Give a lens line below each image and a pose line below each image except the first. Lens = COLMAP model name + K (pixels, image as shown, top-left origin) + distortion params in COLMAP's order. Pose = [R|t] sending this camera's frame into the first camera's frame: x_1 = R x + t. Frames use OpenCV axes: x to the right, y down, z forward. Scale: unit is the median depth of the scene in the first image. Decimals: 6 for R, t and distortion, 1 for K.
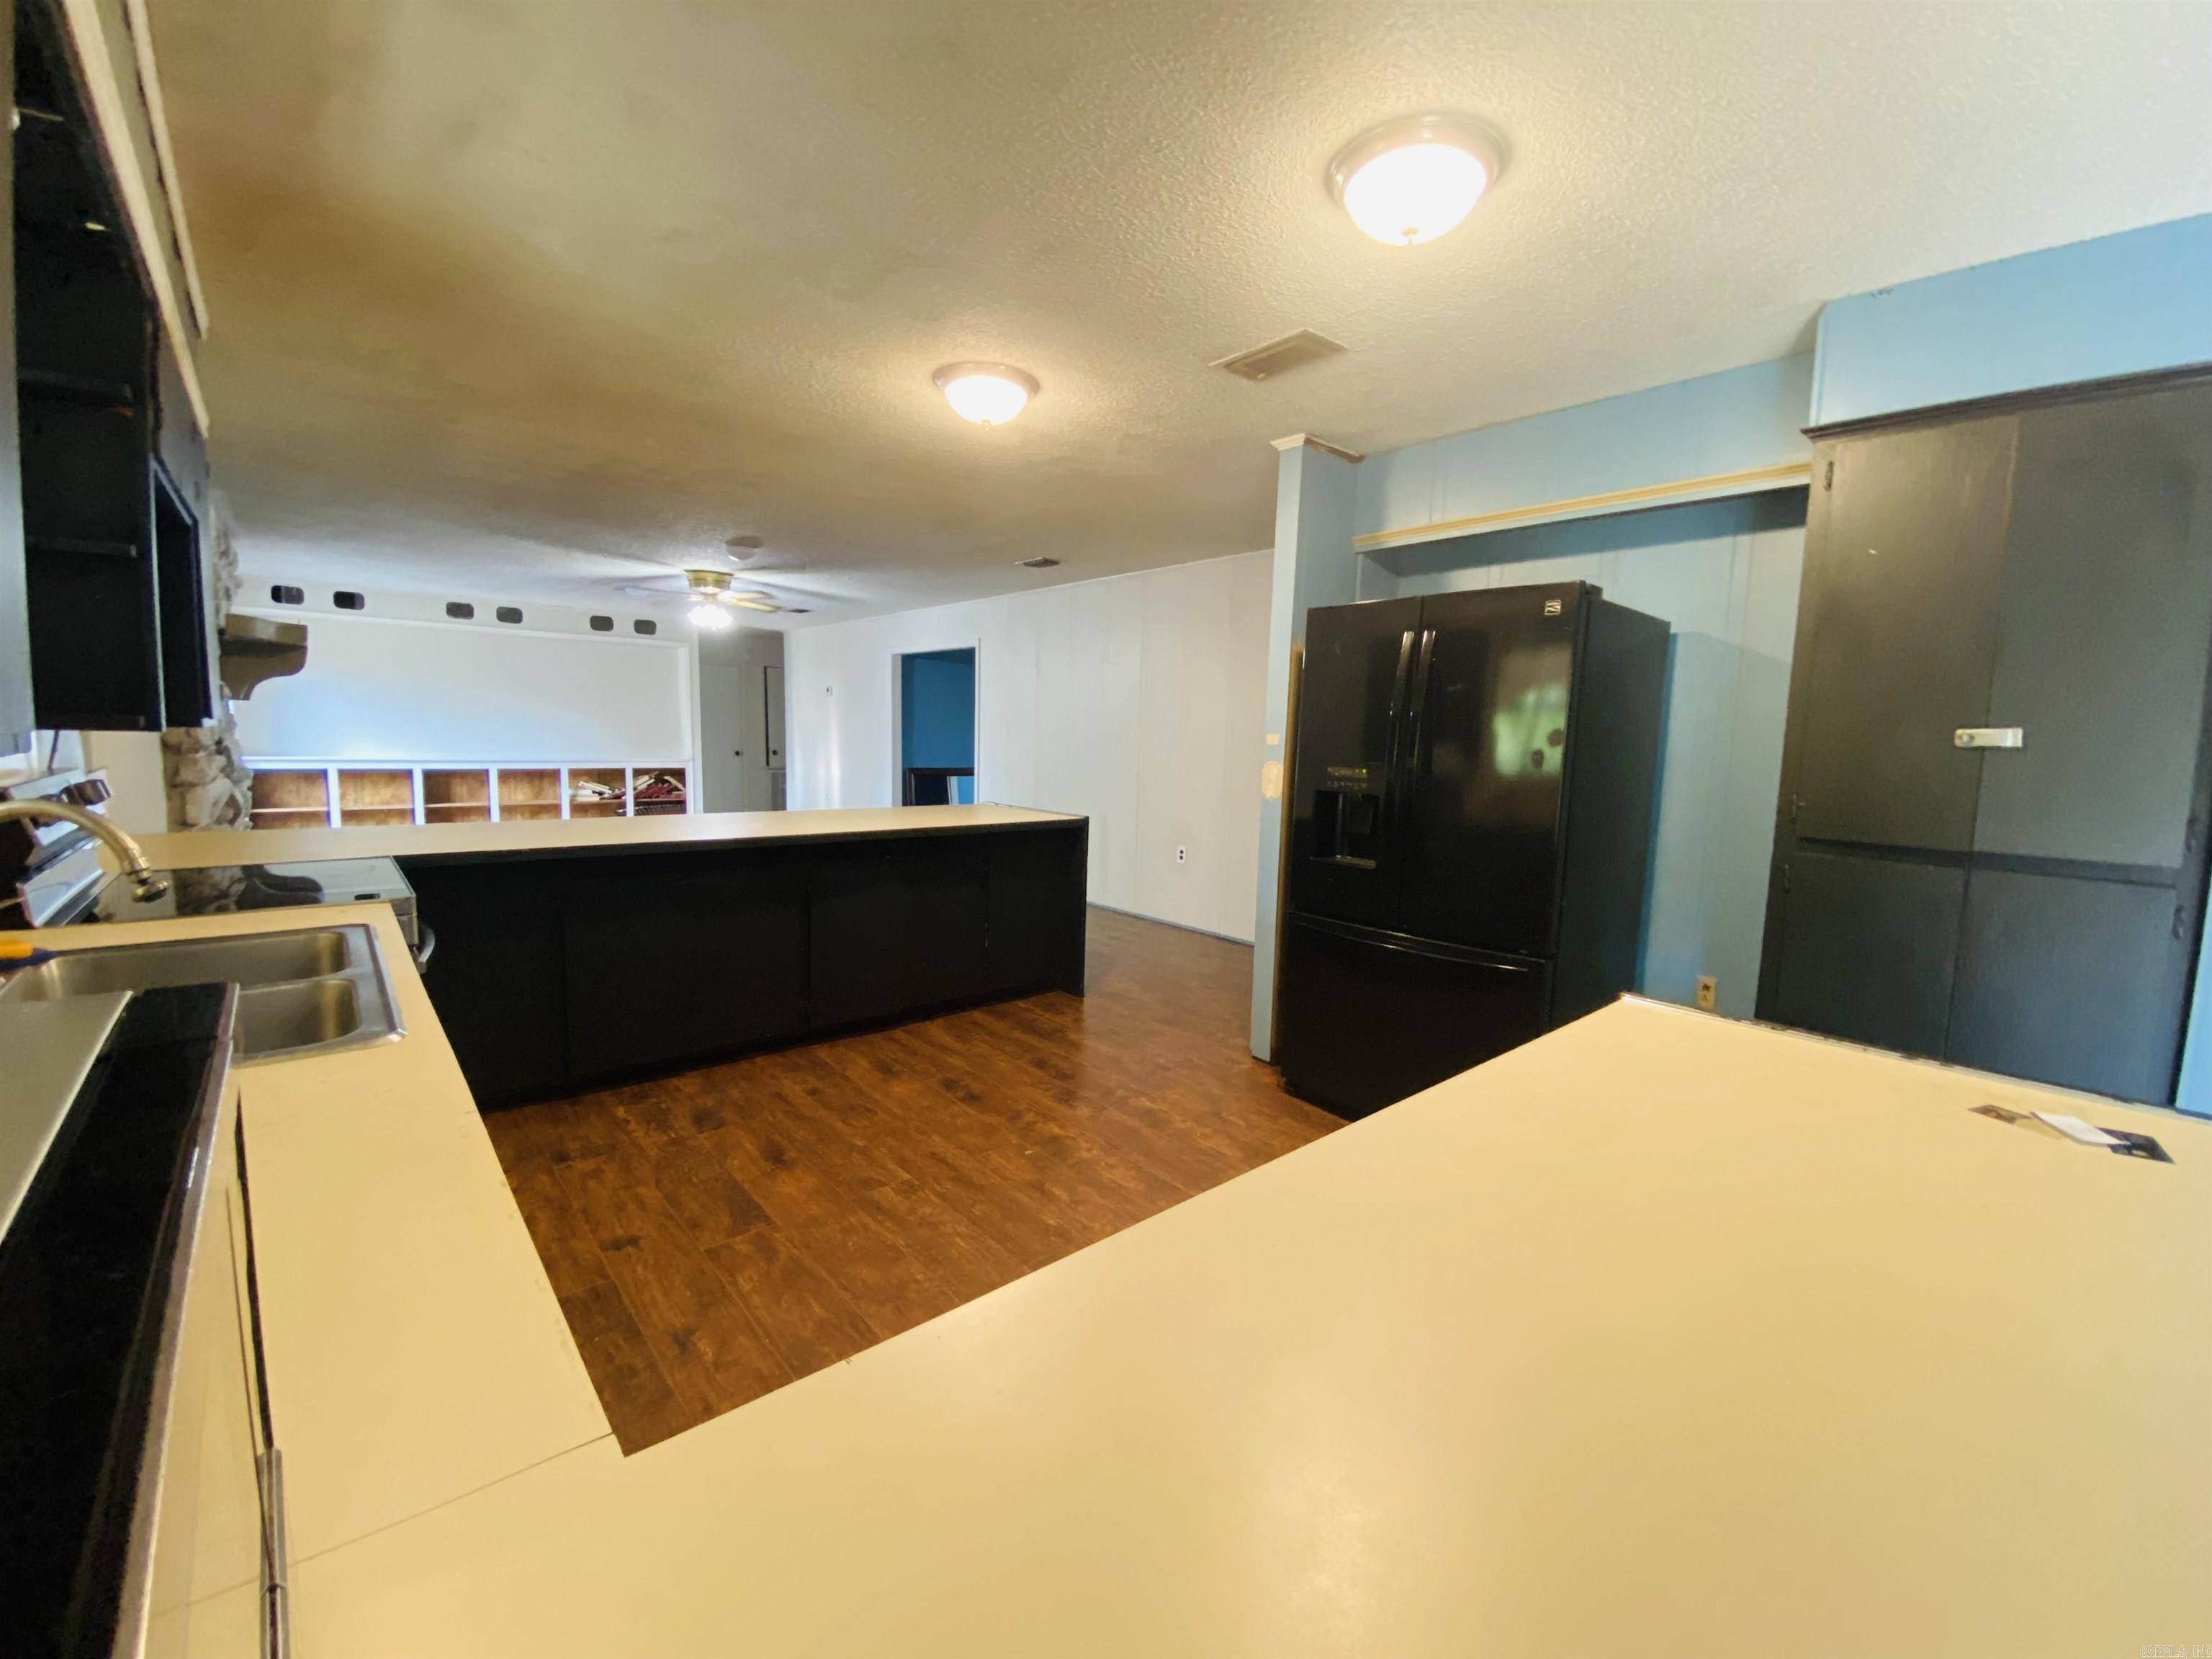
lens RADIAL K [[905.4, 0, 1113.7], [0, 905.4, 822.8], [0, 0, 1]] dist [-0.000746, -0.009950]
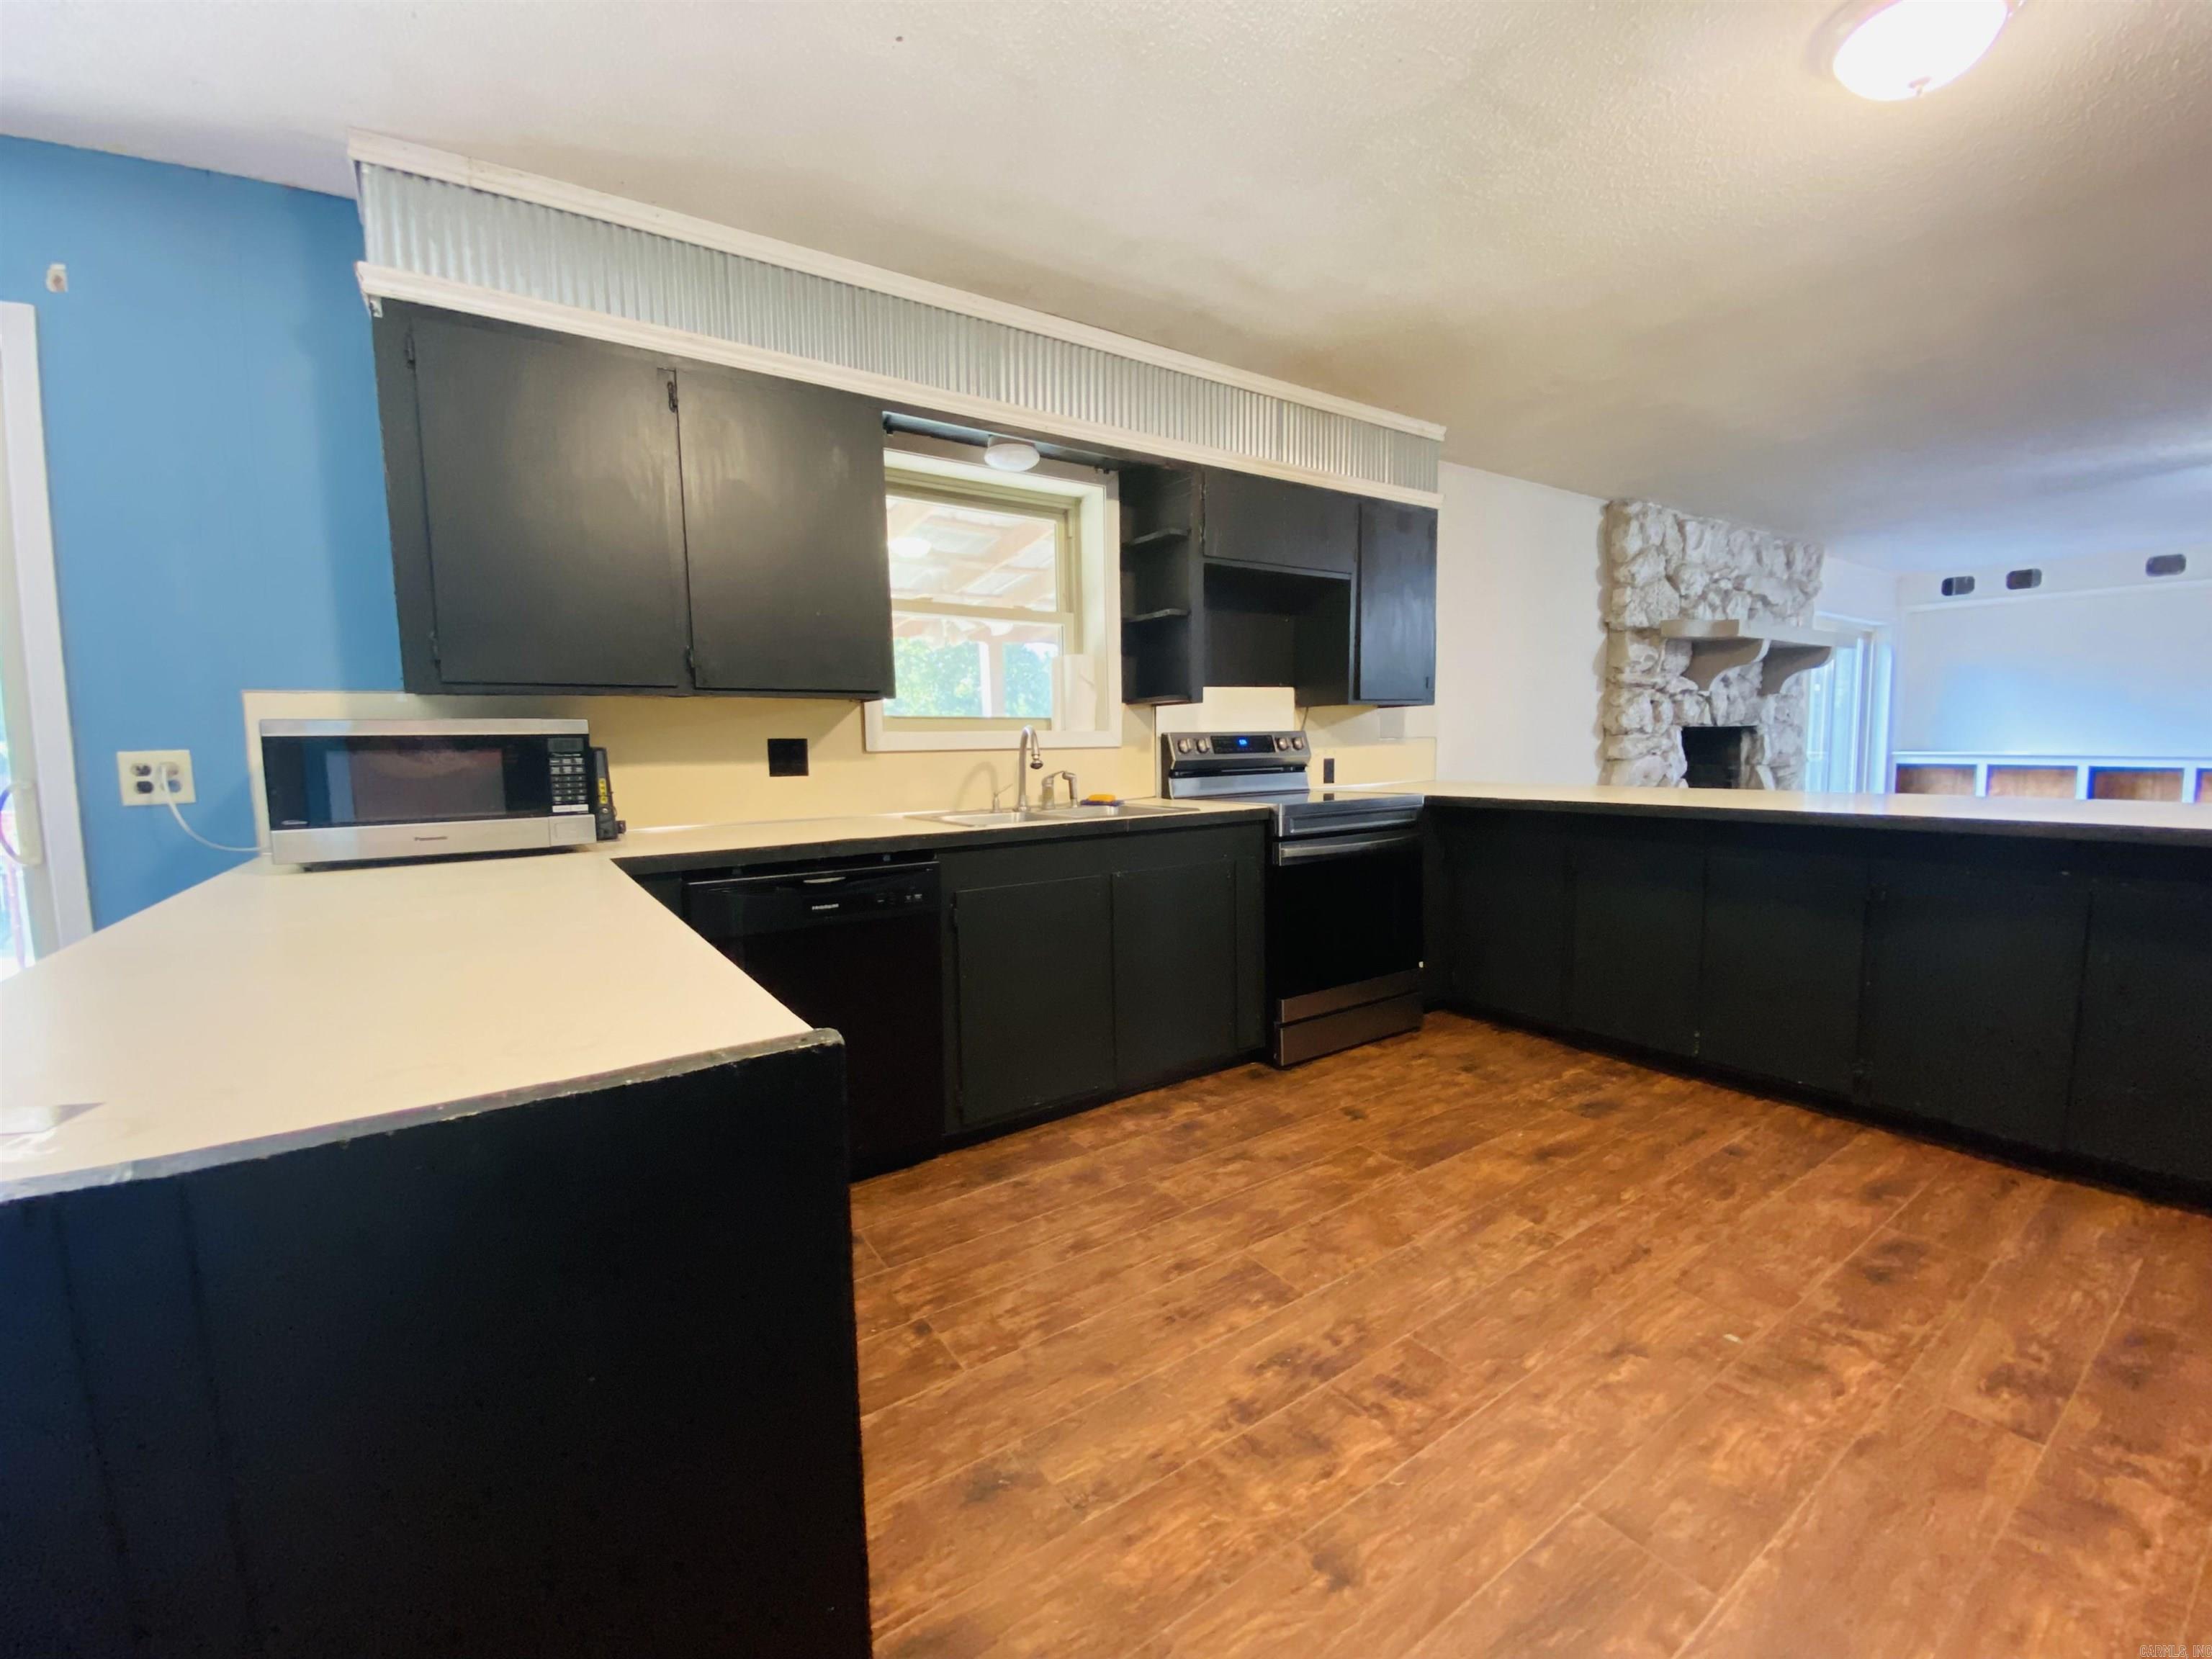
lens RADIAL K [[905.4, 0, 1114.1], [0, 905.4, 834.8], [0, 0, 1]] dist [-0.000746, -0.009950]
pose [[-0.131047, 0.079435, -0.988189, 0.506335], [-0.081282, 0.992568, 0.090566, 0.008562], [0.988038, 0.092190, -0.123617, 0.607129]]
